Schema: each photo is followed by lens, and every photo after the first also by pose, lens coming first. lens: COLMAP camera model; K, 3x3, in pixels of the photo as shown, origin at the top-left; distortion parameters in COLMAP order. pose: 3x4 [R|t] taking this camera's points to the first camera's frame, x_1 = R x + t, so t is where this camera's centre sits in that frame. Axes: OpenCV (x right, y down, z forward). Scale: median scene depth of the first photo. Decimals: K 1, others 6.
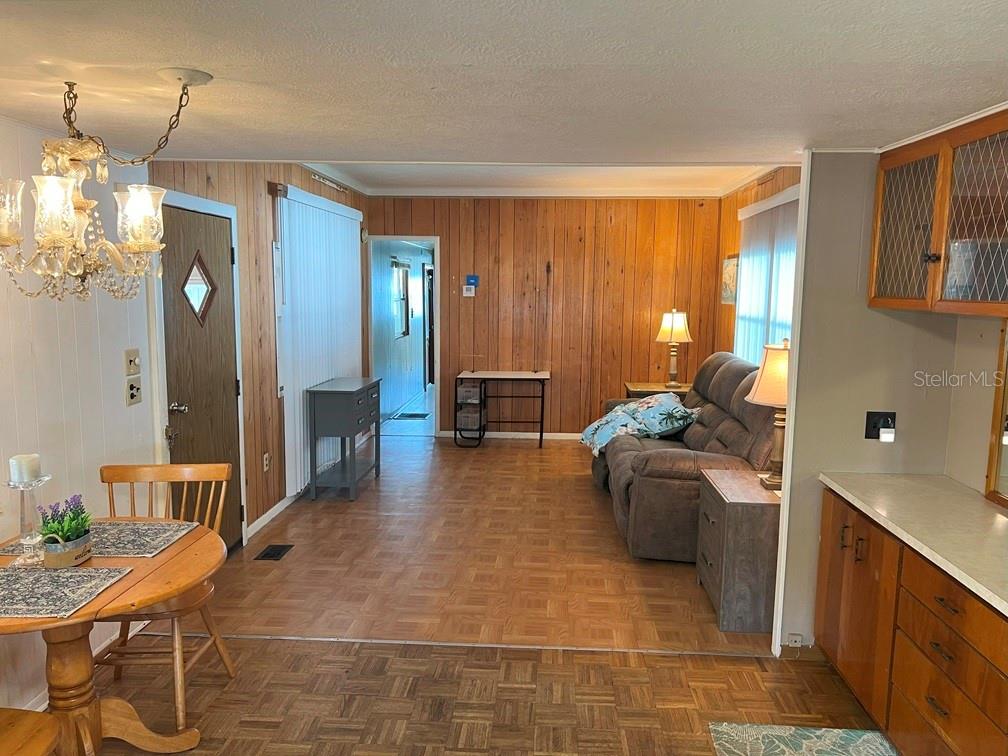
lens RADIAL K [[764.1, 0, 511.2], [0, 764.1, 379.6], [0, 0, 1]] dist [0.068782, -0.072043]
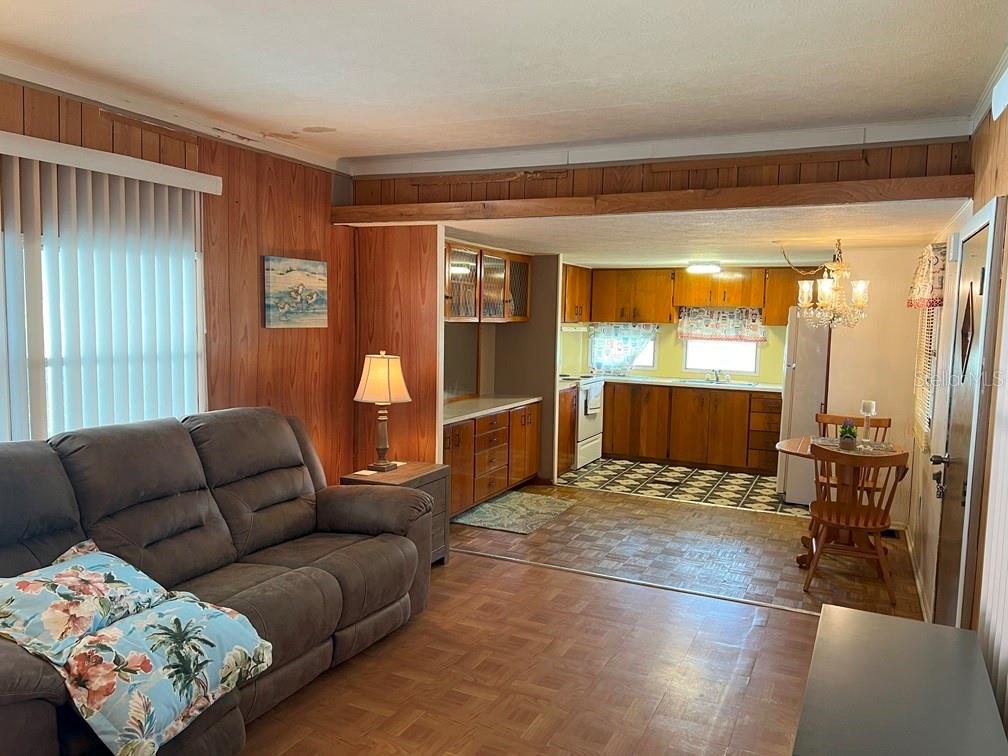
lens RADIAL K [[764.2, 0, 496.9], [0, 764.2, 381.5], [0, 0, 1]] dist [0.066251, -0.069545]
pose [[-0.925548, -0.065212, 0.372973, -0.277185], [0.015449, 0.977733, 0.209285, -0.254478], [-0.378316, 0.199465, -0.903931, 2.003444]]
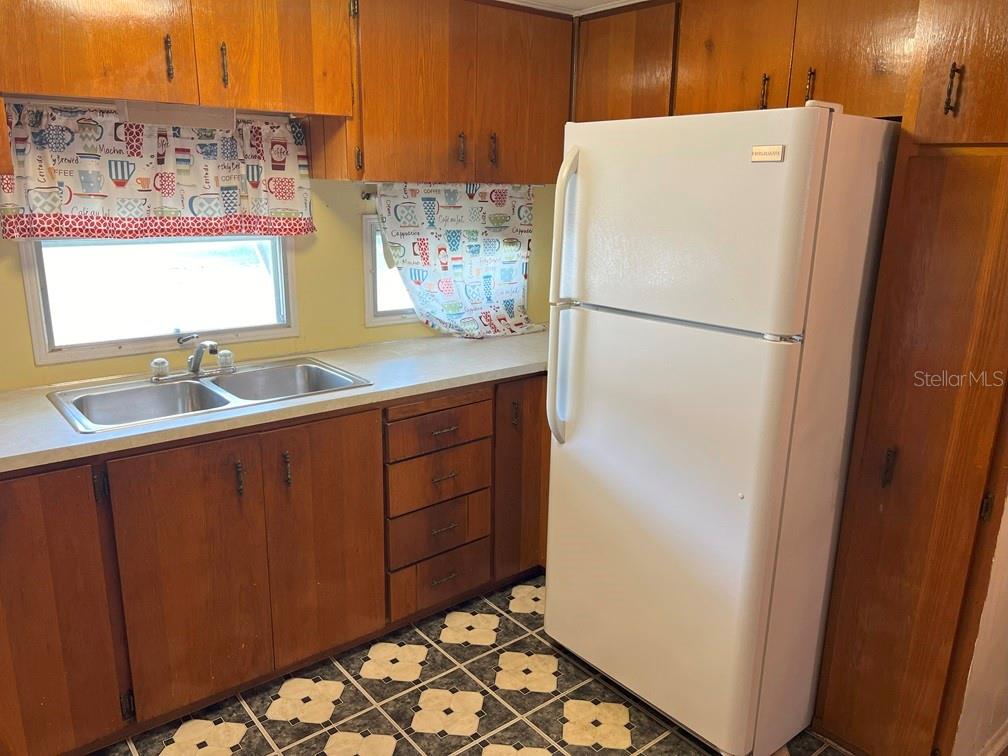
lens RADIAL K [[770.0, 0, 516.7], [0, 770.0, 385.2], [0, 0, 1]] dist [0.057285, -0.067687]
pose [[-0.736929, 0.149524, -0.659226, 0.185952], [-0.109707, 0.935844, 0.334904, -0.031552], [0.667008, 0.319123, -0.673246, 0.426319]]
